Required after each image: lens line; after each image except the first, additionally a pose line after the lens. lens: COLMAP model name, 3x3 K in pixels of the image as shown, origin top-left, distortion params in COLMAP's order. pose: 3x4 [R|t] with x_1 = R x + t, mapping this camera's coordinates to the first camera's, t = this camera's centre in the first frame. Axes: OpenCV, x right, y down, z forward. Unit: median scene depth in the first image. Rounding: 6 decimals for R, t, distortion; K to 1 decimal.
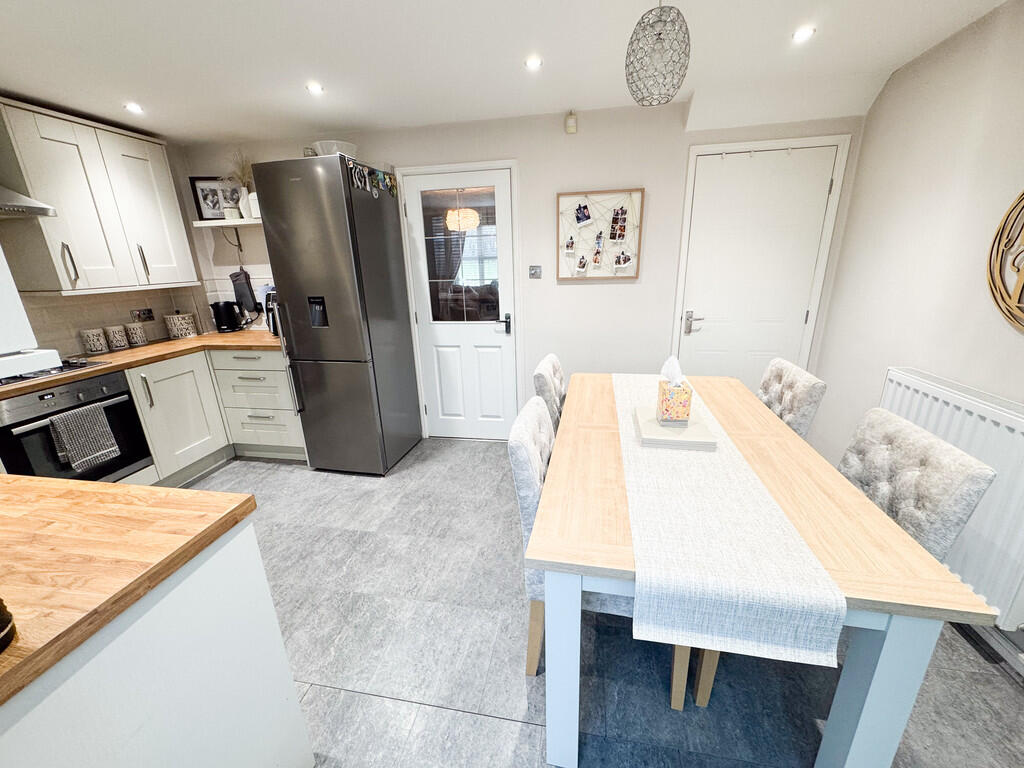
lens RADIAL K [[408.3, 0, 512.0], [0, 408.3, 382.5], [0, 0, 1]] dist [-0.000691, 0.000998]
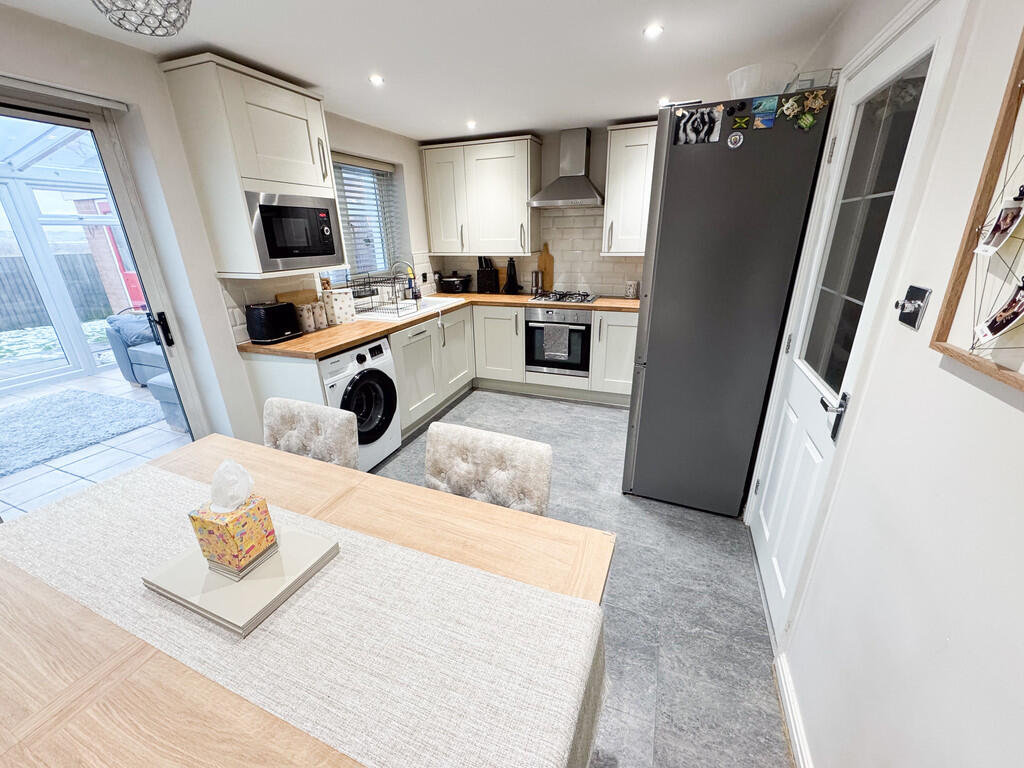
lens RADIAL K [[408.3, 0, 515.4], [0, 408.3, 385.3], [0, 0, 1]] dist [-0.000691, 0.000998]
pose [[-0.187053, 0.375648, -0.907689, 0.452232], [-0.265502, 0.870278, 0.414879, -0.283847], [0.945791, 0.318598, -0.063053, 0.789429]]
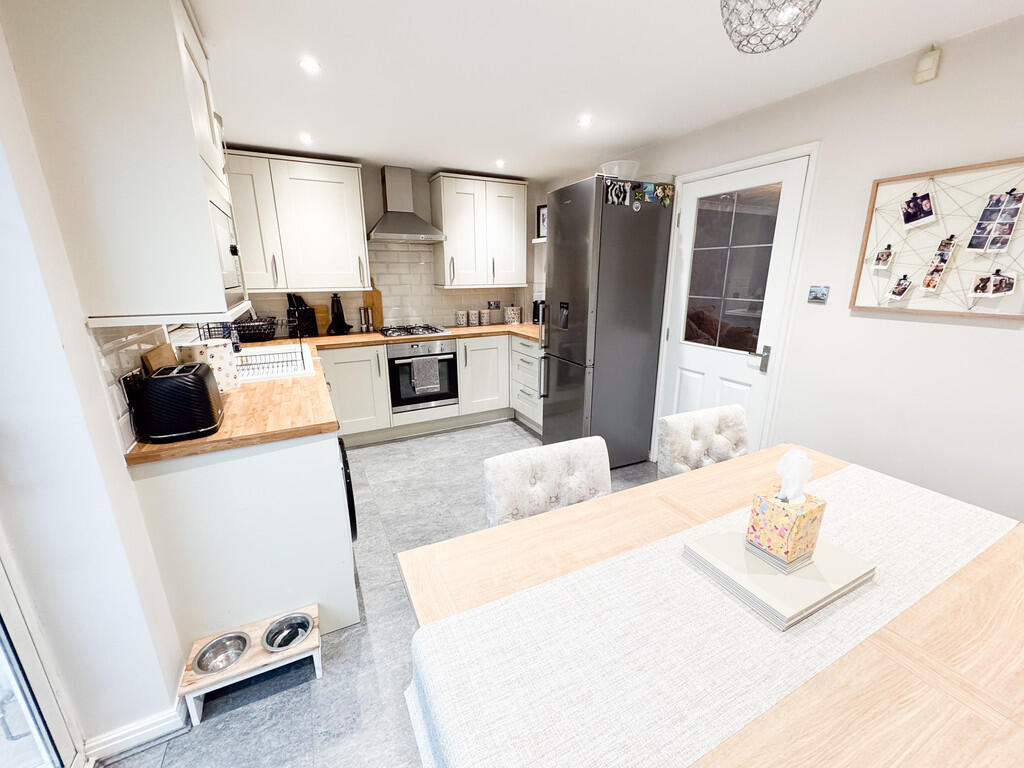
lens RADIAL K [[408.3, 0, 513.4], [0, 408.3, 382.7], [0, 0, 1]] dist [-0.000691, 0.000998]
pose [[0.610452, 0.234215, -0.756632, 0.325209], [-0.246384, 0.964037, 0.099634, -0.066631], [0.752757, 0.125600, 0.646205, 0.166205]]
